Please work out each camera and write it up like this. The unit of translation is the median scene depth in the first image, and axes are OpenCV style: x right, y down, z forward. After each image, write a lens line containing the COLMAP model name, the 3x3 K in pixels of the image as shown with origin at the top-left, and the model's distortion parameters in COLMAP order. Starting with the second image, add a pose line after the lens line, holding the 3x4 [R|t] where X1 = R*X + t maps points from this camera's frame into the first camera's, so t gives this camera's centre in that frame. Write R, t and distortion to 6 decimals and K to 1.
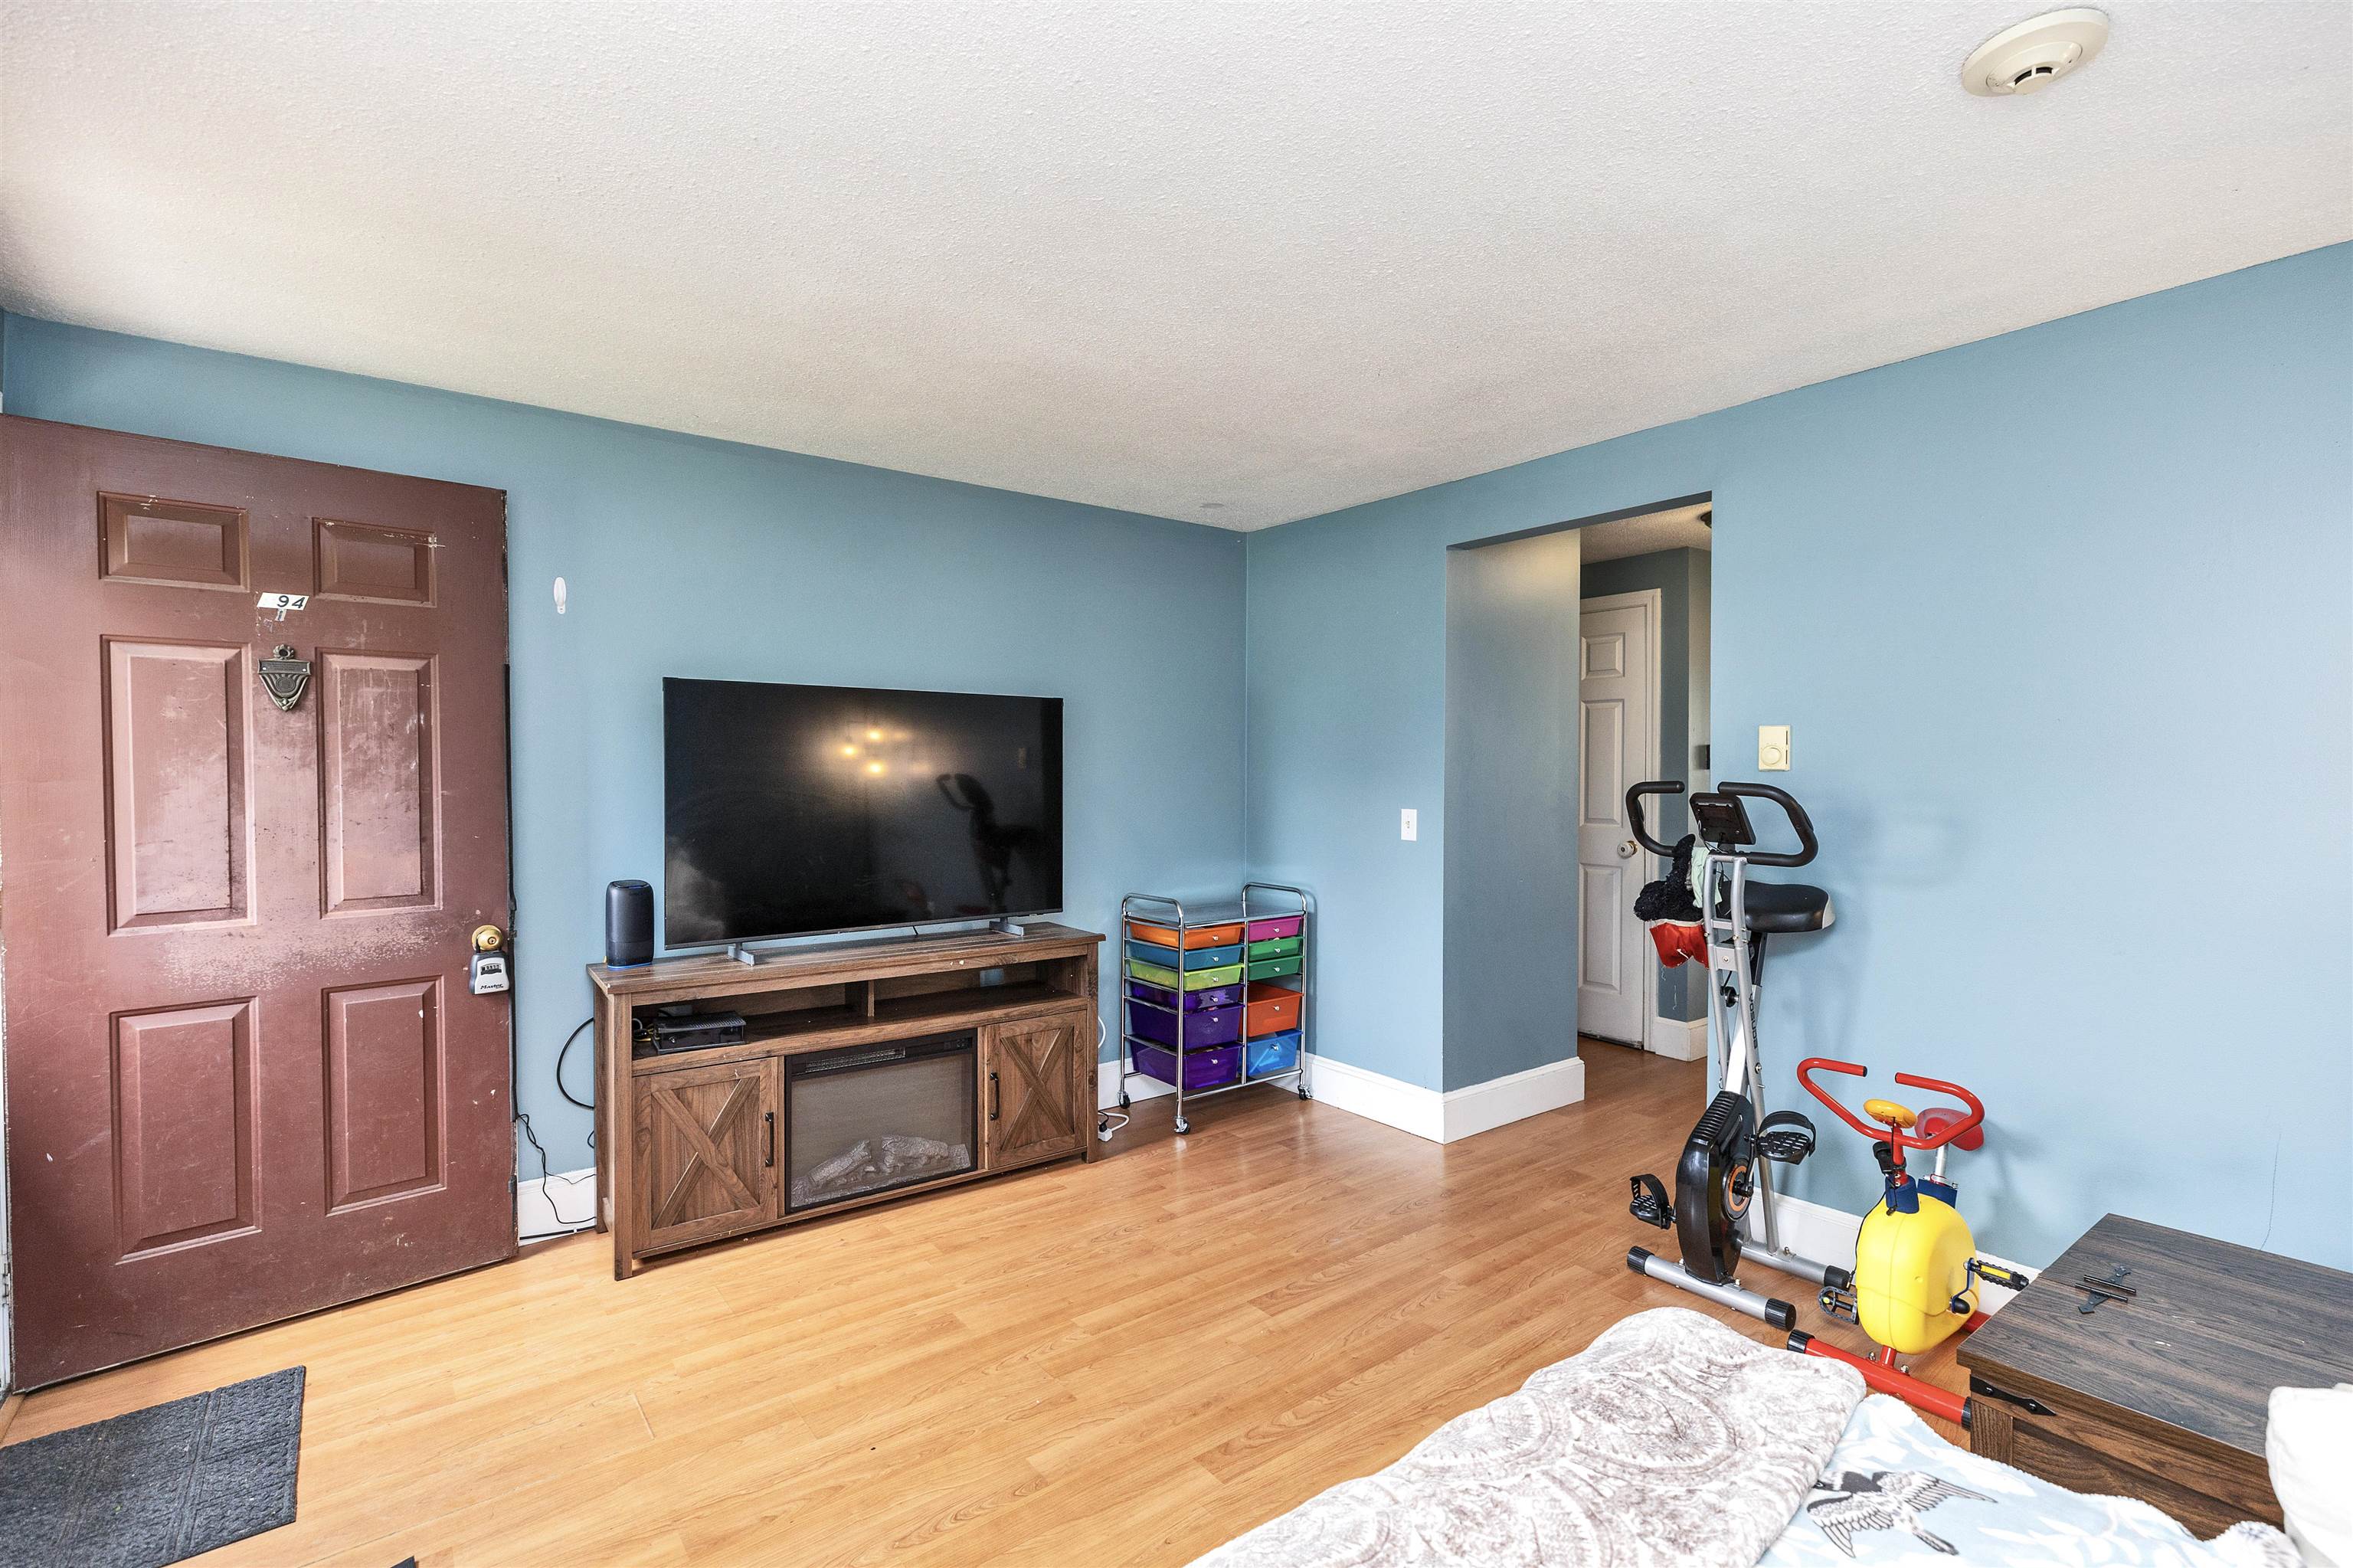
lens RADIAL K [[1072.4, 0, 1165.9], [0, 1072.4, 787.9], [0, 0, 1]] dist [0.007510, 0.000313]
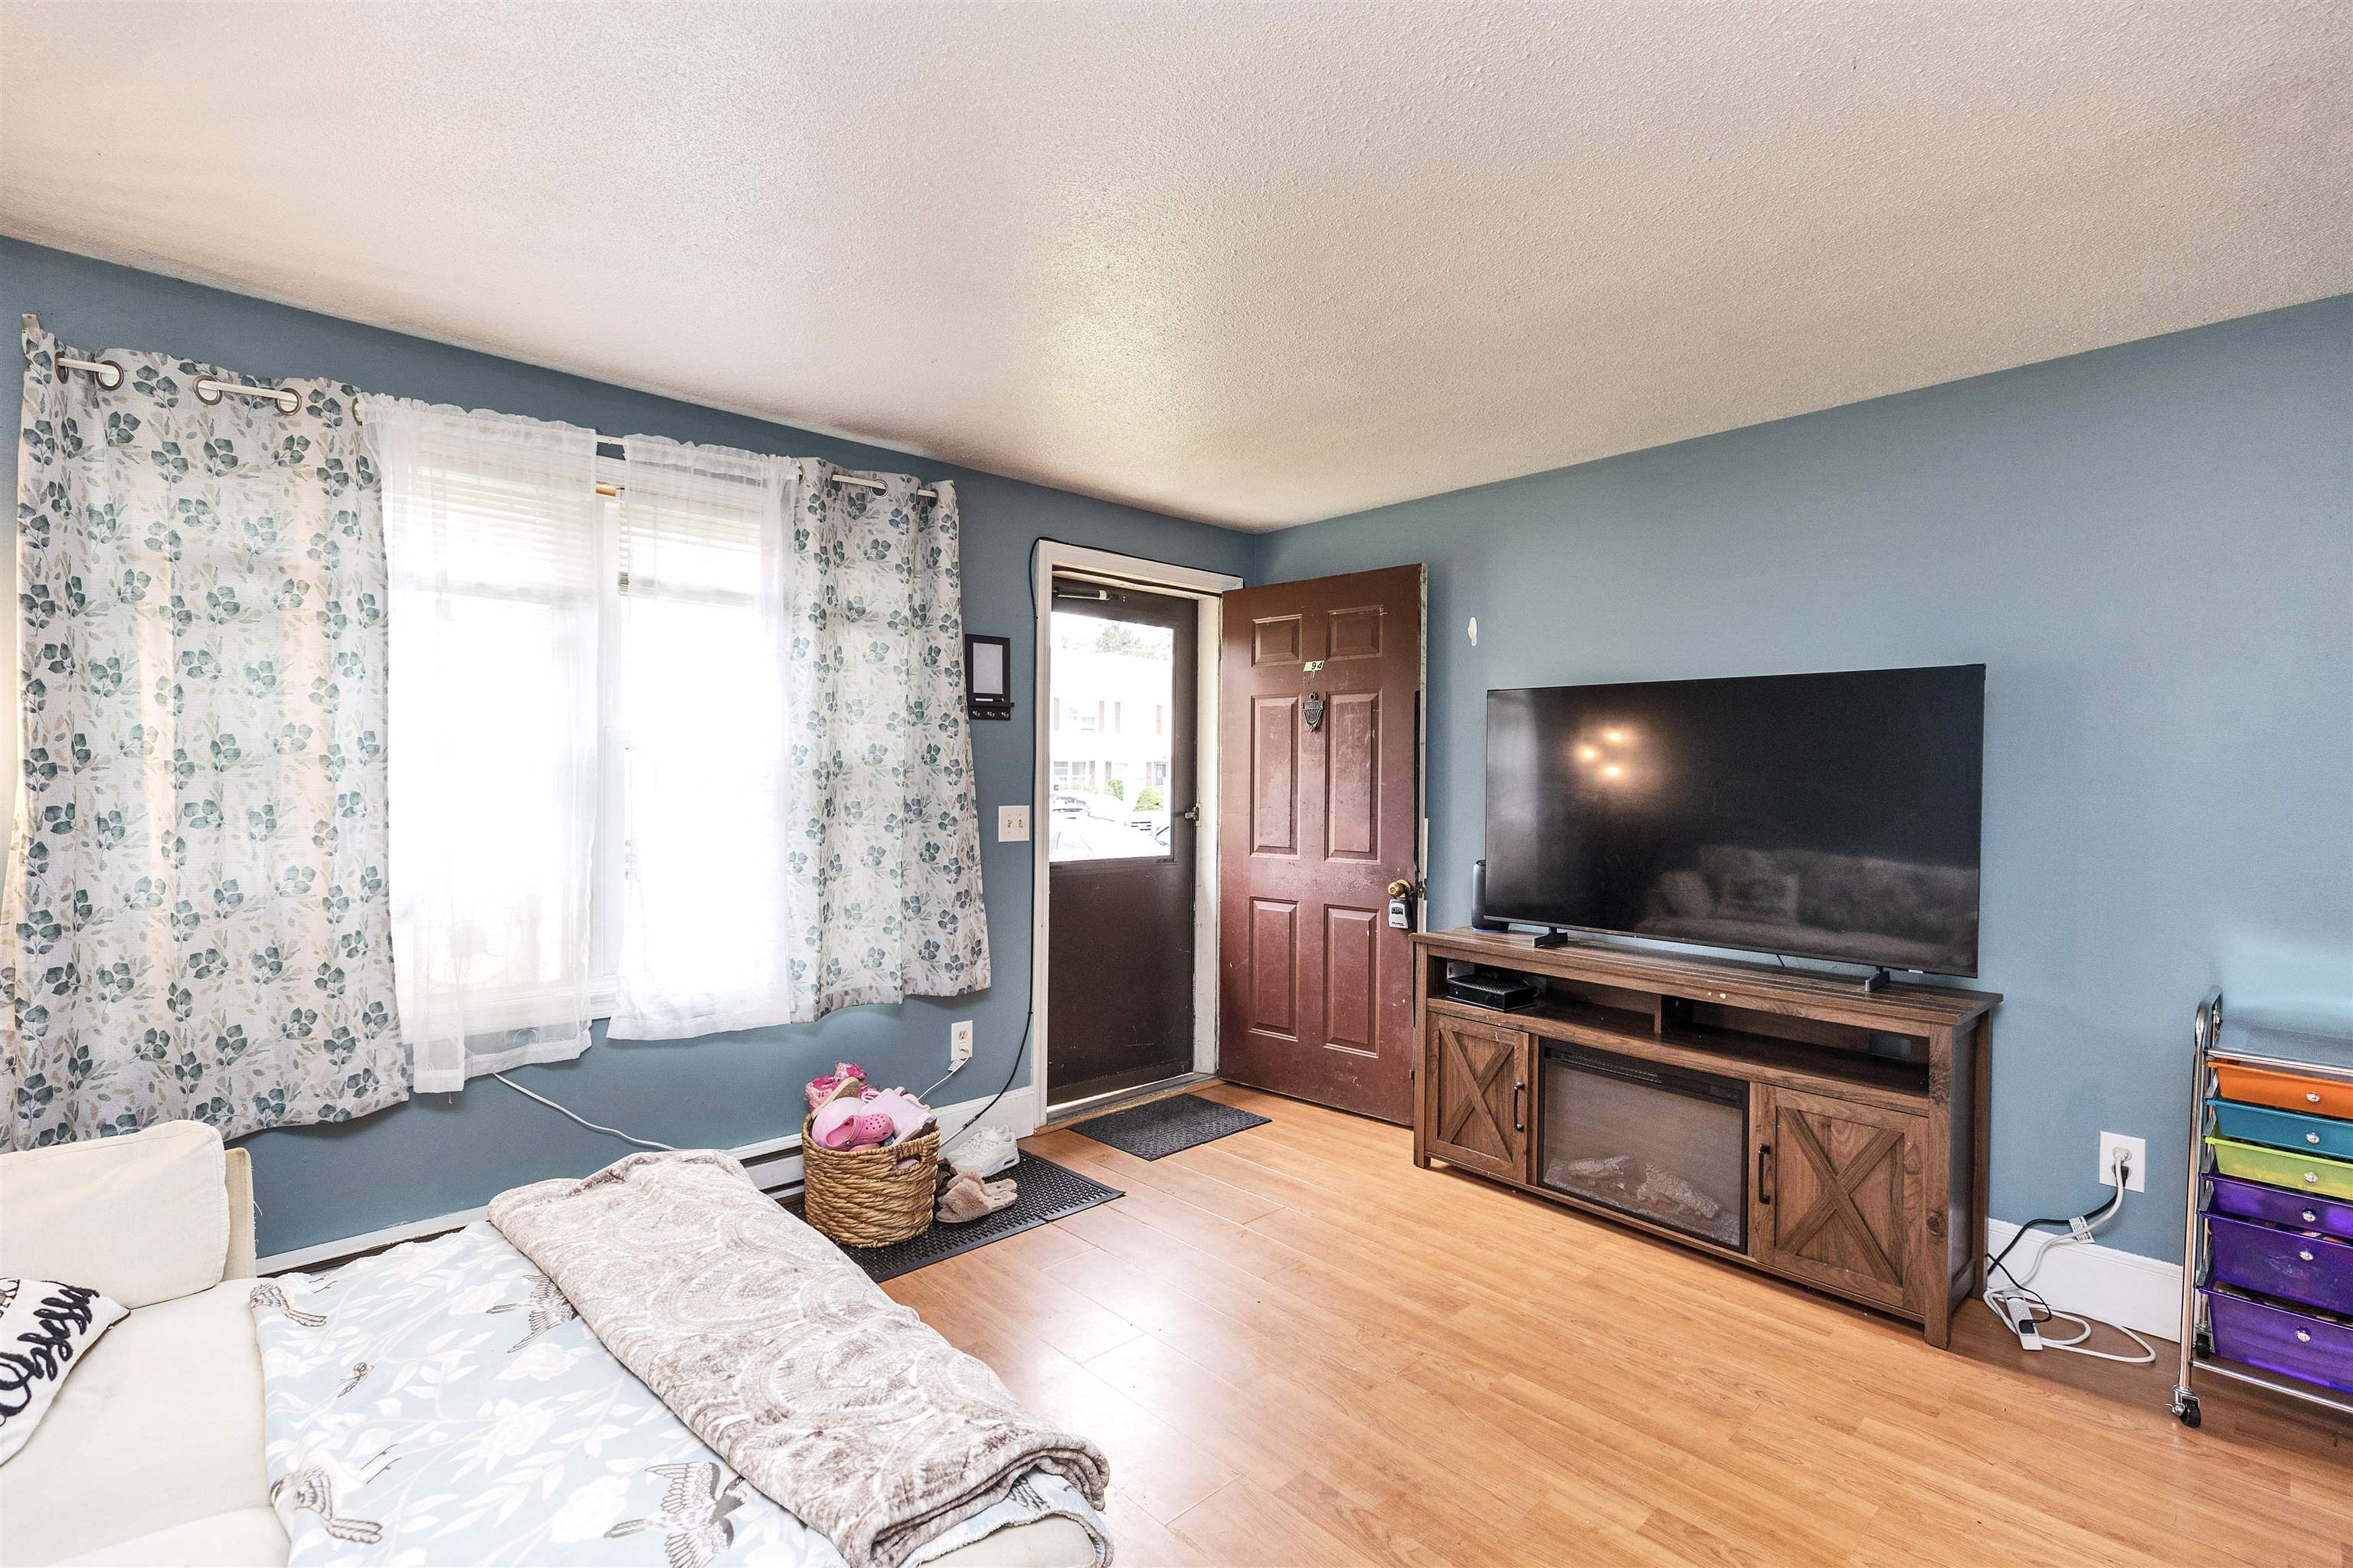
lens RADIAL K [[1072.4, 0, 1182.8], [0, 1072.4, 786.7], [0, 0, 1]] dist [0.007510, 0.000313]
pose [[0.099976, 0.015361, -0.994871, 0.728282], [-0.025419, 0.999594, 0.012879, -0.003431], [0.994665, 0.024001, 0.100326, 0.583147]]
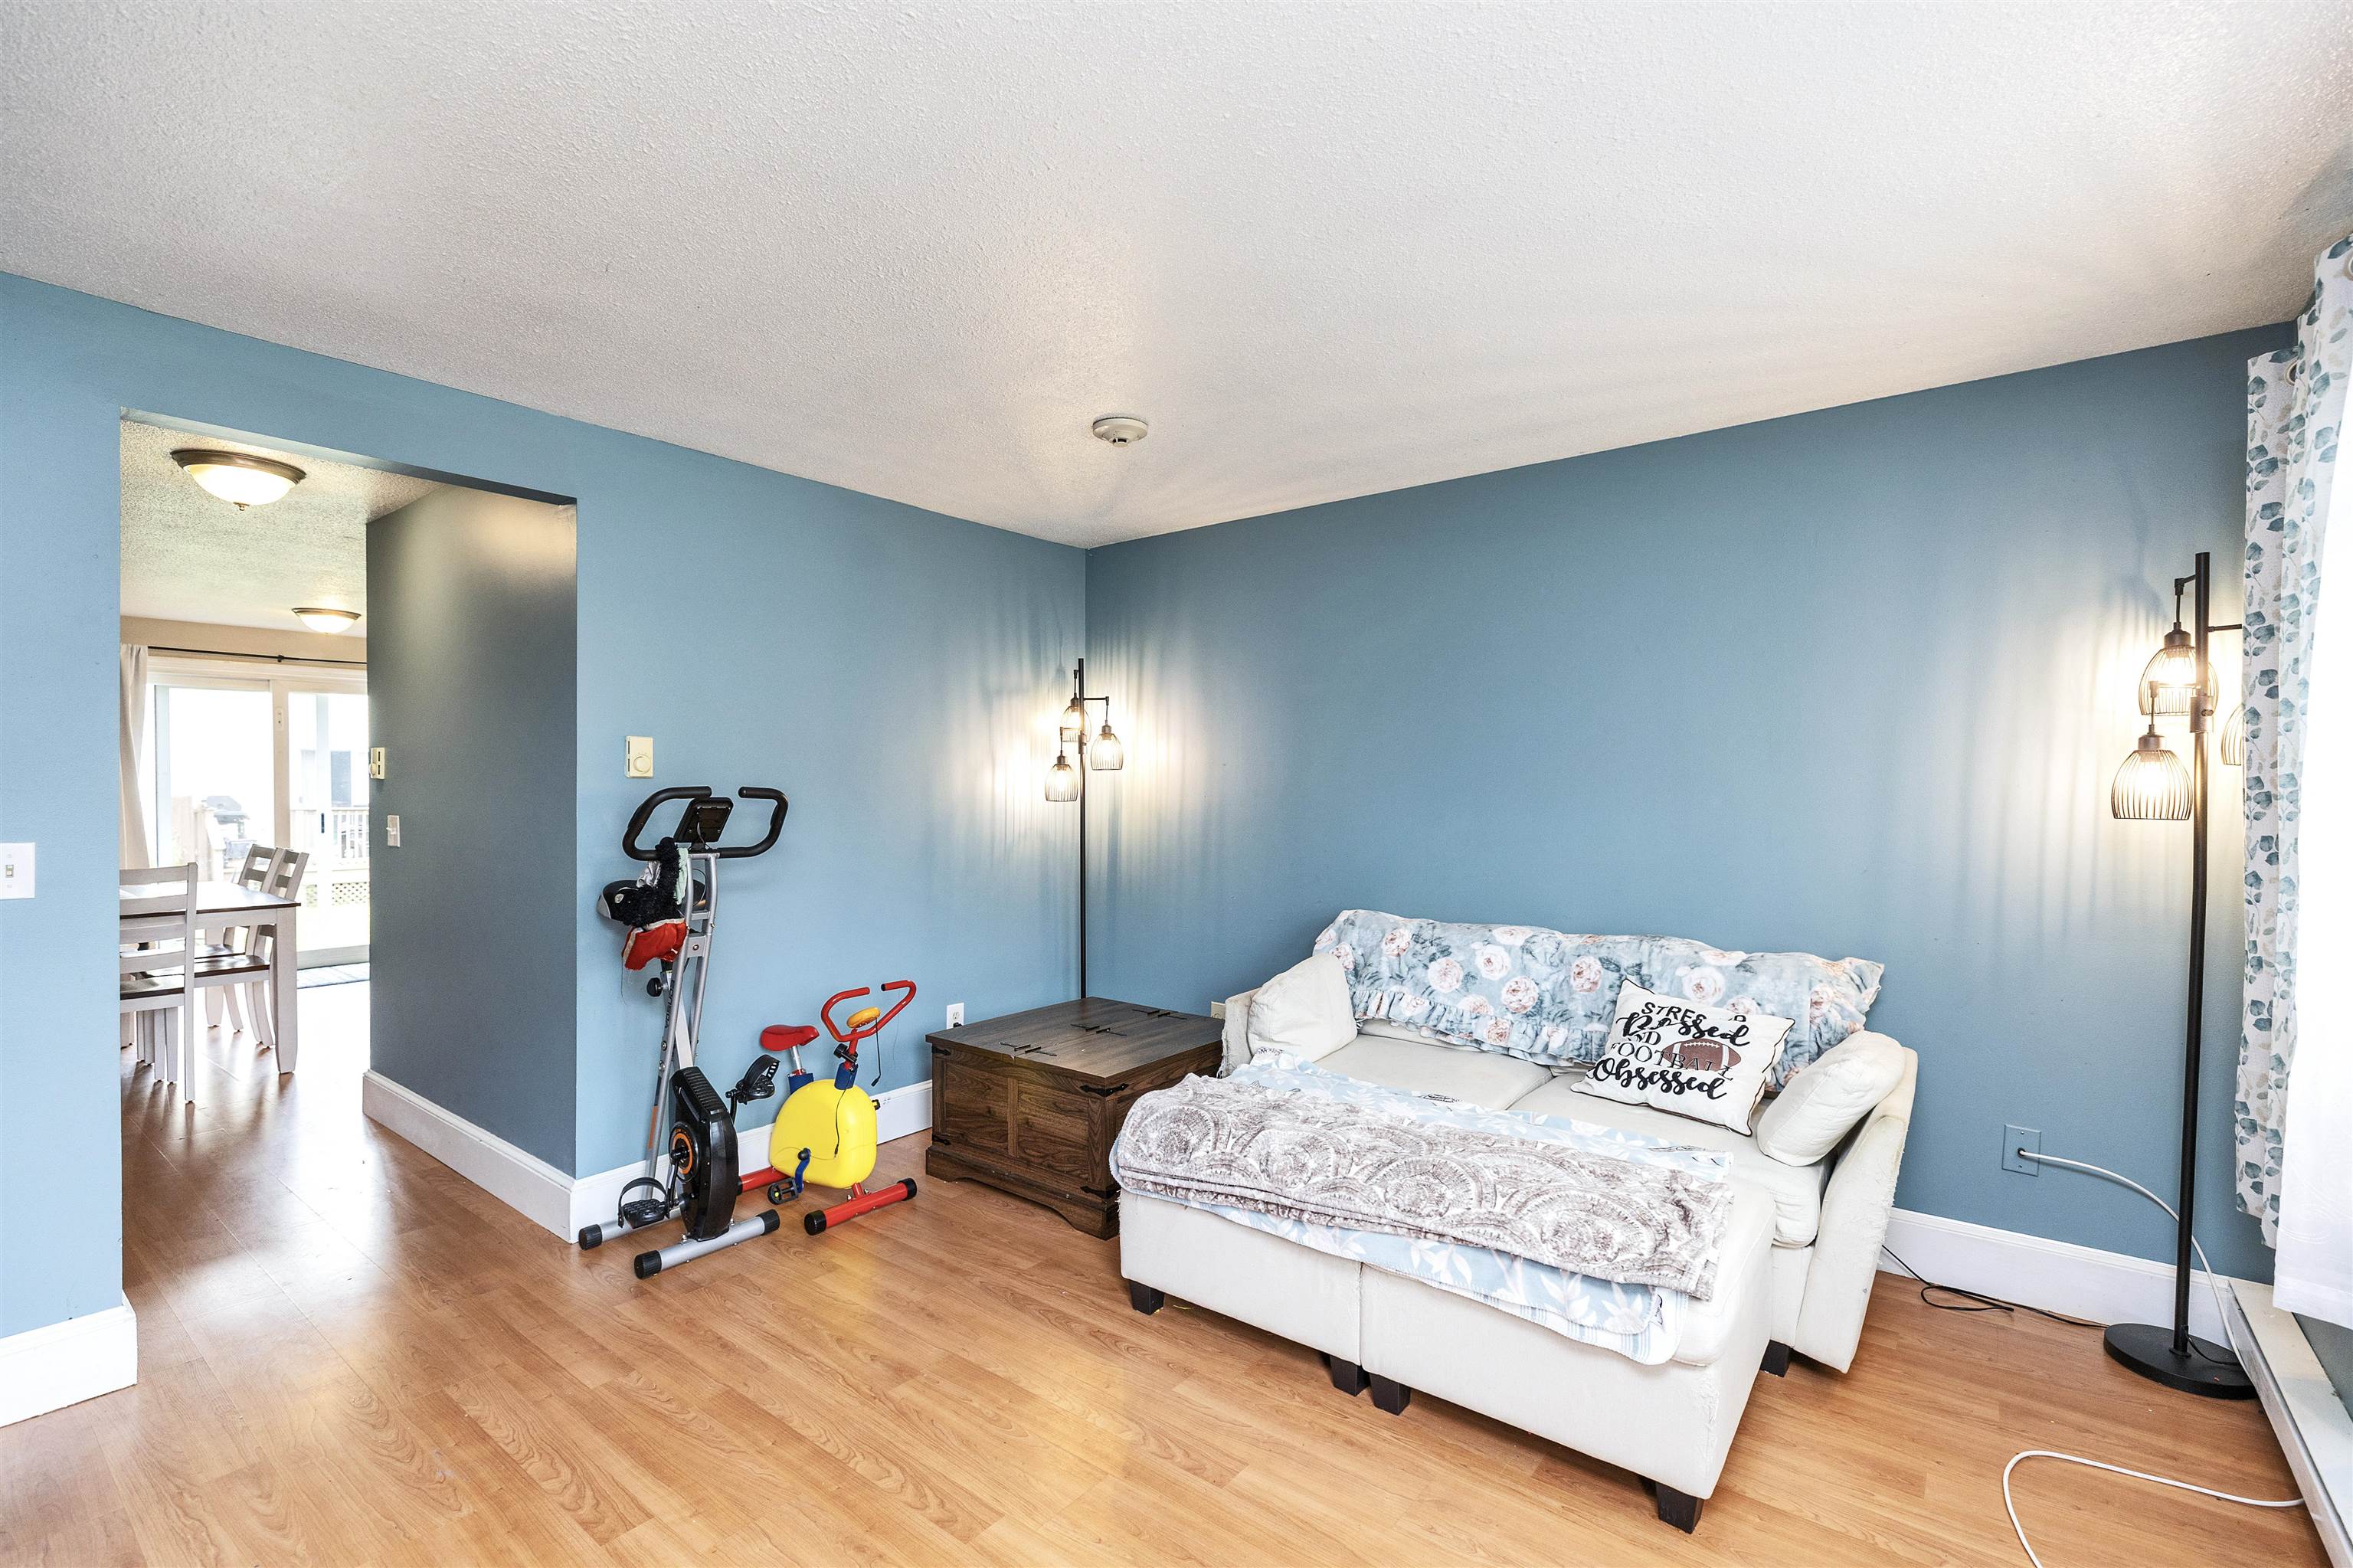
lens RADIAL K [[1072.4, 0, 1157.8], [0, 1072.4, 784.2], [0, 0, 1]] dist [0.007510, 0.000313]
pose [[-0.242116, -0.005032, 0.970234, -0.662779], [0.013671, 0.999870, 0.008597, -0.011994], [-0.970151, 0.015345, -0.242016, 0.790915]]
